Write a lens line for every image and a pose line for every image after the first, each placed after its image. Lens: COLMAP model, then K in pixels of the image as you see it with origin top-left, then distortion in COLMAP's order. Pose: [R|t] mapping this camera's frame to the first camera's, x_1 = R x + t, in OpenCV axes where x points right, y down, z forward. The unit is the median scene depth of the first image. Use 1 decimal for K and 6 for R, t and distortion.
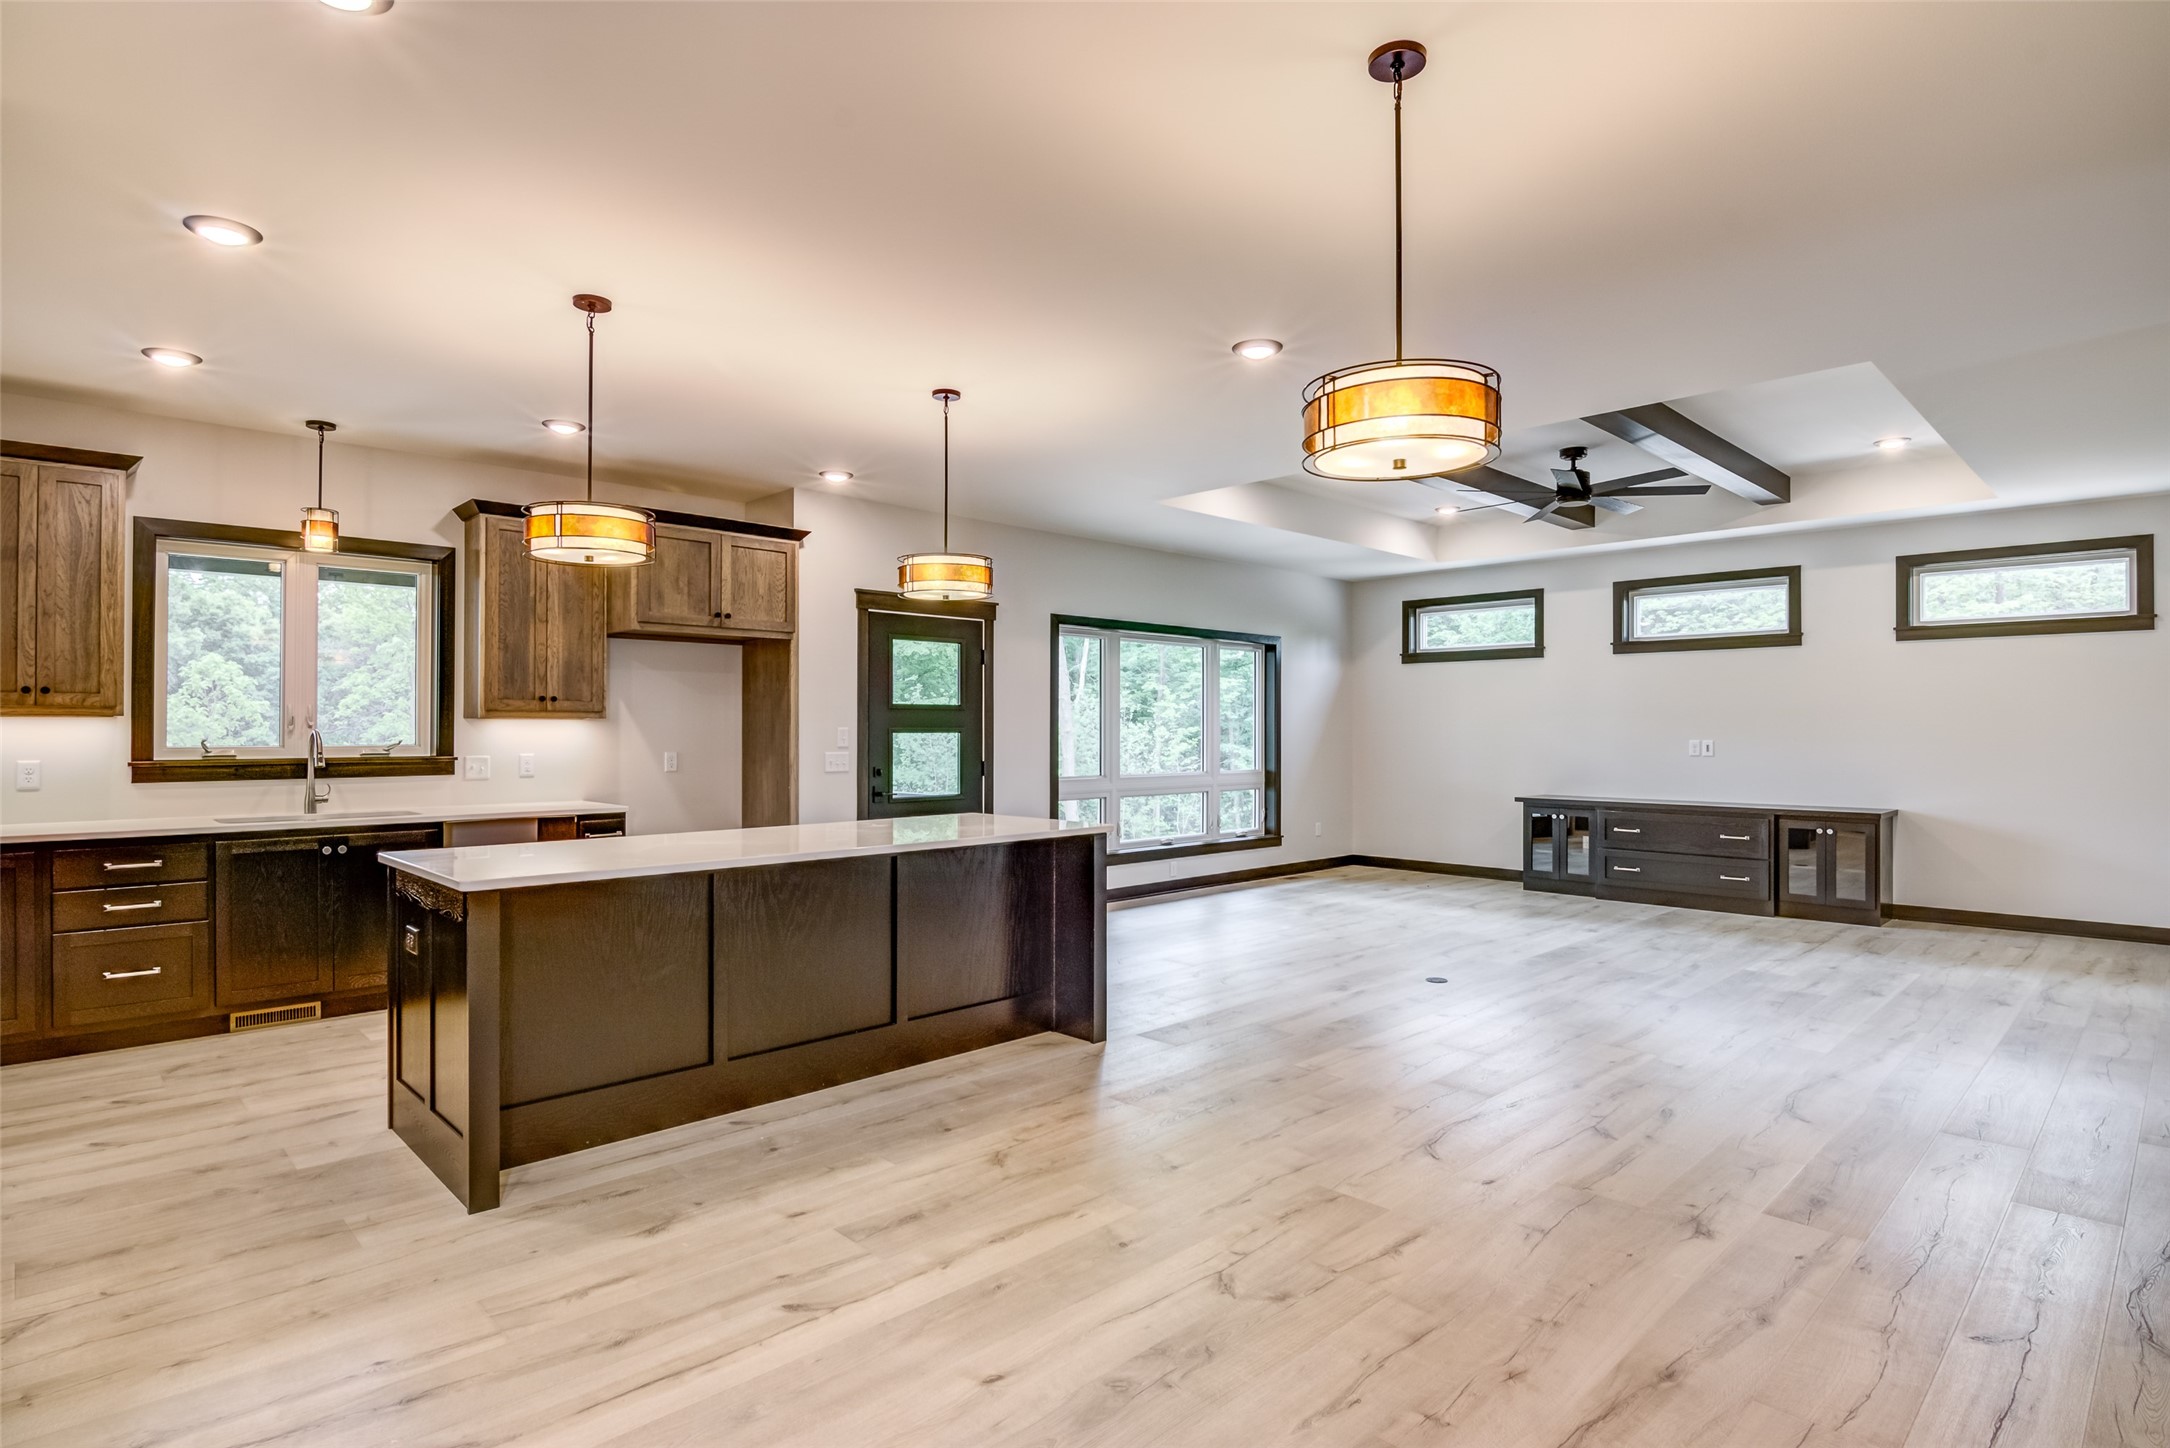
lens RADIAL K [[1113.8, 0, 1085.6], [0, 1113.8, 734.4], [0, 0, 1]] dist [-0.003665, -0.008732]
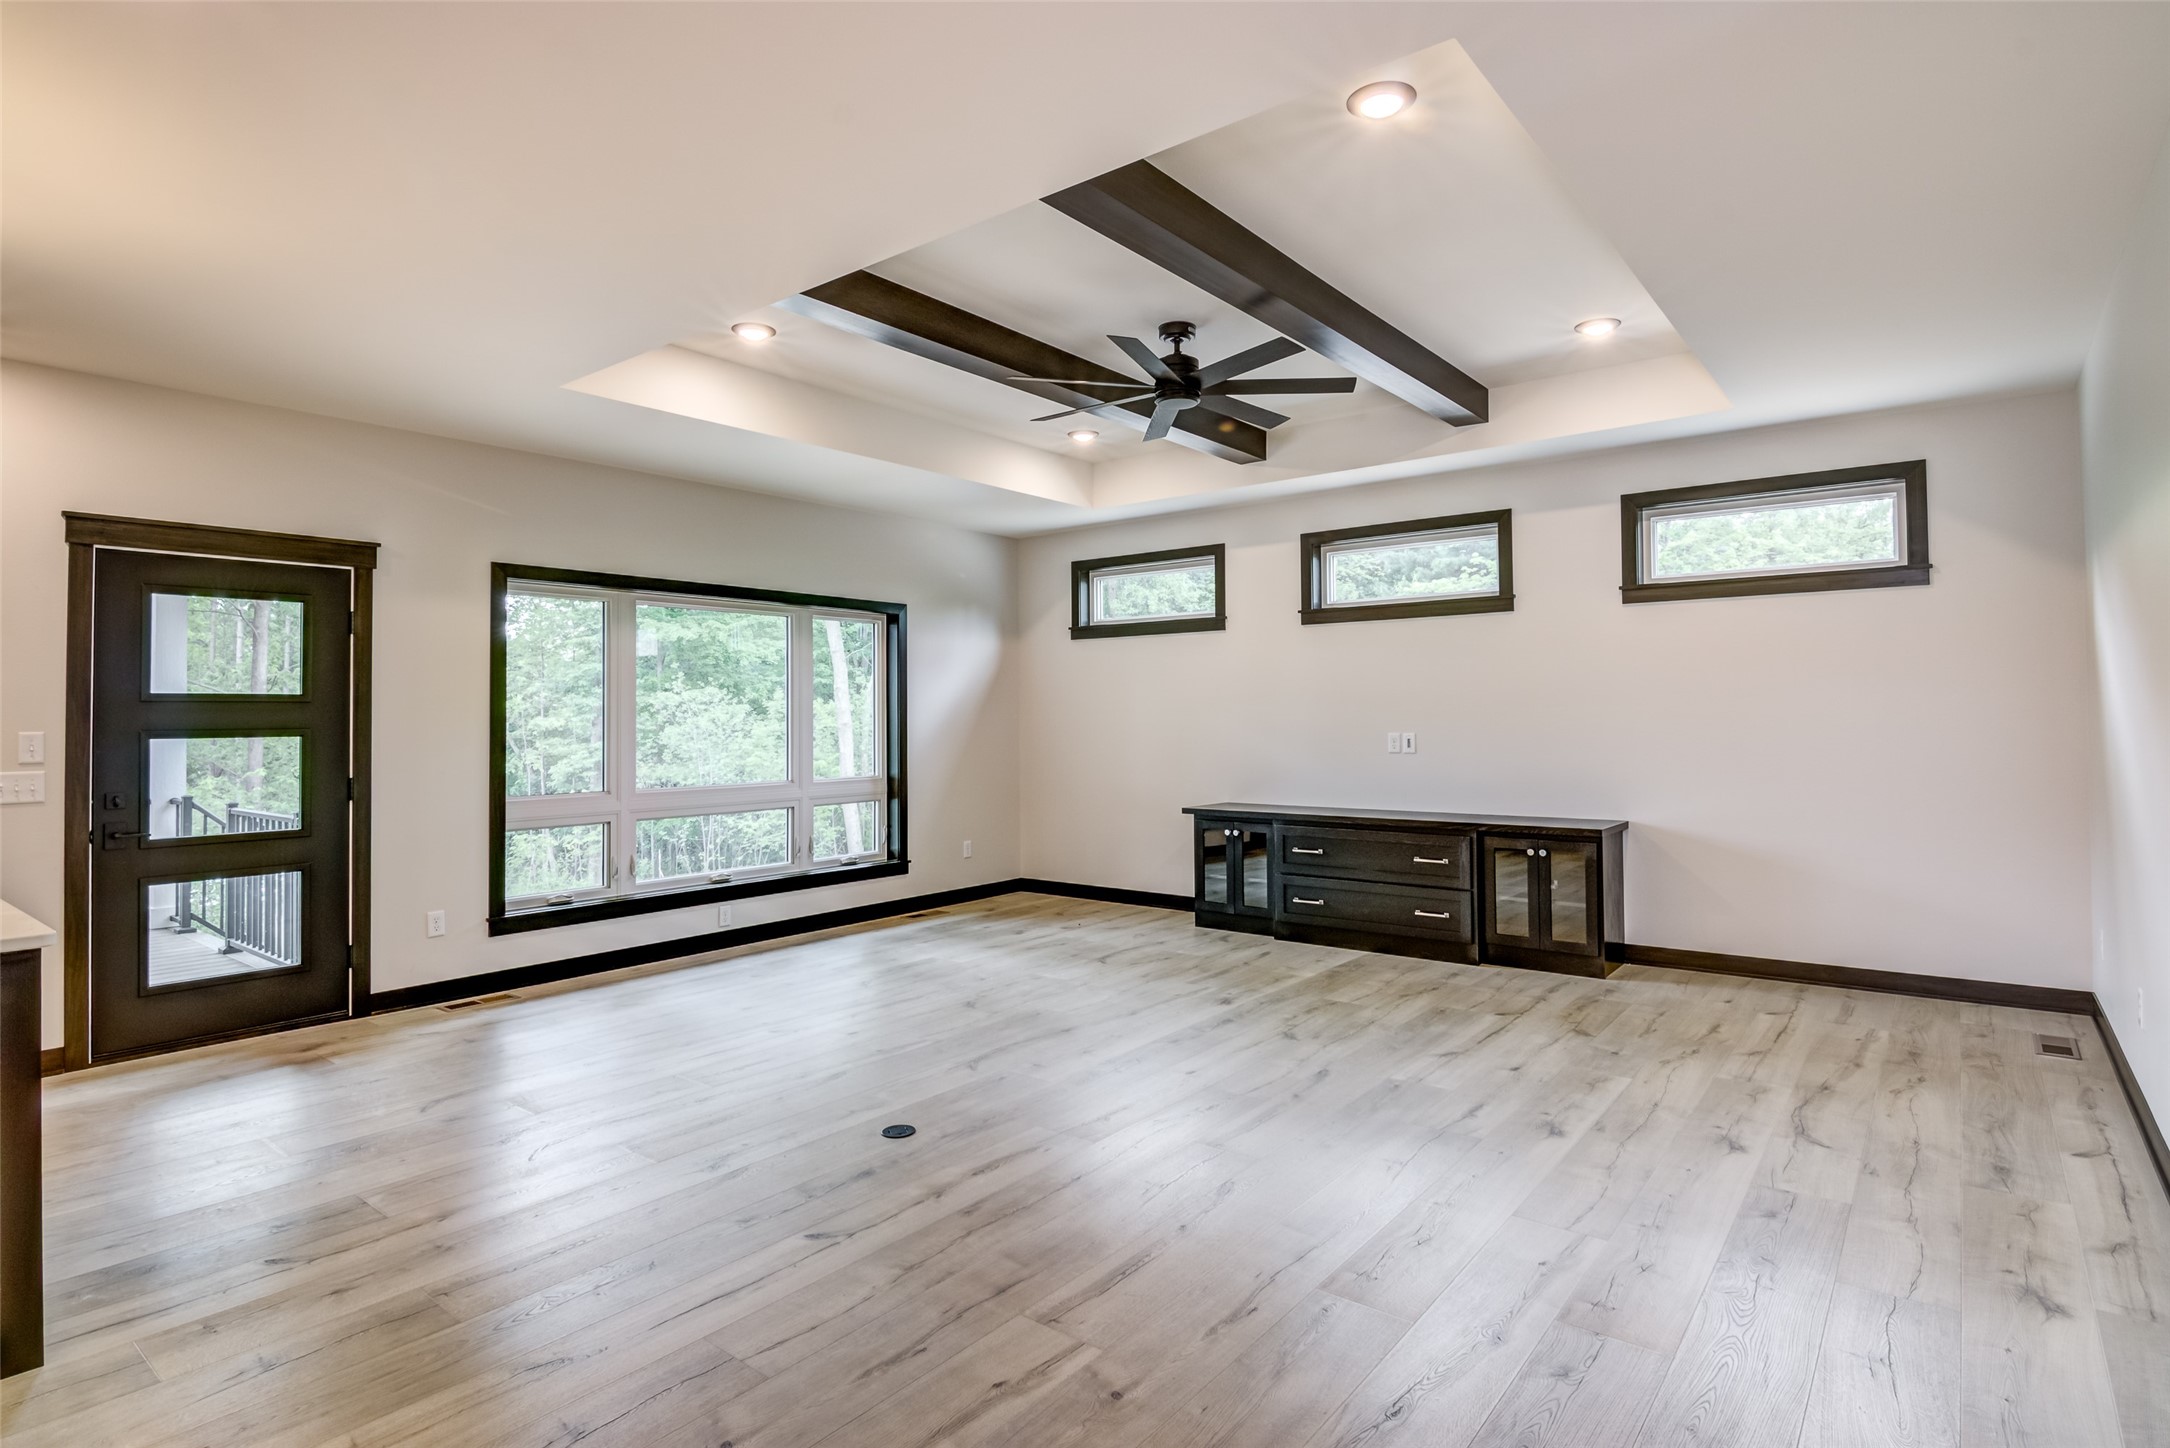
lens RADIAL K [[1113.8, 0, 1074.6], [0, 1113.8, 707.3], [0, 0, 1]] dist [-0.003665, -0.008732]
pose [[0.992350, -0.008697, 0.123148, 0.239644], [0.010546, 0.999841, -0.014375, -0.004123], [-0.123004, 0.015563, 0.992284, 0.260181]]
